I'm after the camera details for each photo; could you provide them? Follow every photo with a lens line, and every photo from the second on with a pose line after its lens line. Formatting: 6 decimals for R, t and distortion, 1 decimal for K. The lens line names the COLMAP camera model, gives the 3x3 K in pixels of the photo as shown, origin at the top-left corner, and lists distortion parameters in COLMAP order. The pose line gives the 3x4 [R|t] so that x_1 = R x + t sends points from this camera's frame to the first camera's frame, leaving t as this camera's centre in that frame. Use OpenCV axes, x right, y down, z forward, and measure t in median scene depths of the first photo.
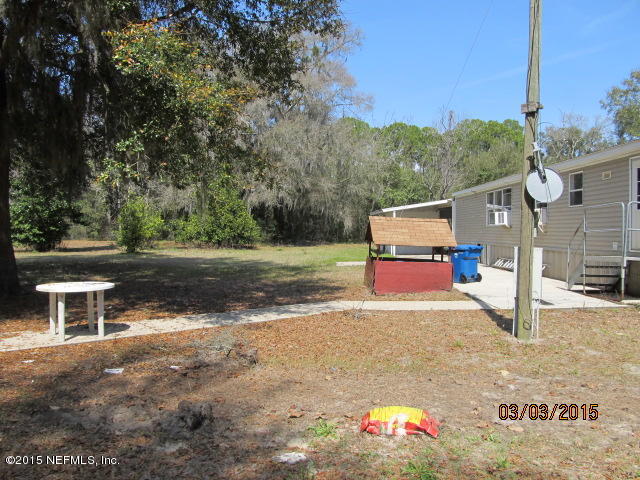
lens RADIAL K [[527.5, 0, 320.0], [0, 527.5, 240.0], [0, 0, 1]] dist [-0.053014, 0.022780]
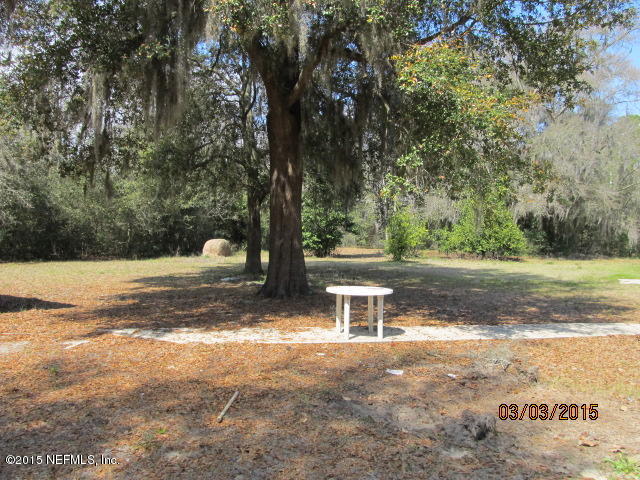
lens RADIAL K [[527.5, 0, 320.0], [0, 527.5, 240.0], [0, 0, 1]] dist [-0.053014, 0.022780]
pose [[0.887895, 0.016833, -0.459737, -0.024327], [-0.025405, 0.999600, -0.012465, -0.000506], [0.459344, 0.022748, 0.887967, -0.016226]]
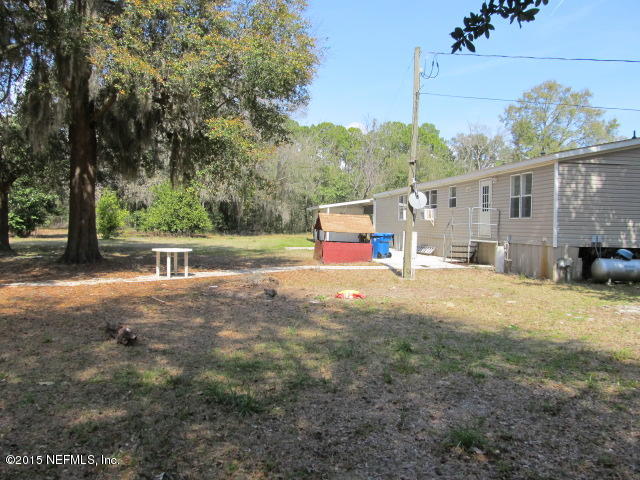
lens RADIAL K [[679.9, 0, 320.0], [0, 679.9, 229.3], [0, 0, 1]] dist [-0.179413, 0.006005]
pose [[0.986647, 0.012834, 0.162369, -0.242018], [-0.010960, 0.999863, -0.012434, 0.028957], [-0.162506, 0.010488, 0.986652, -1.018963]]
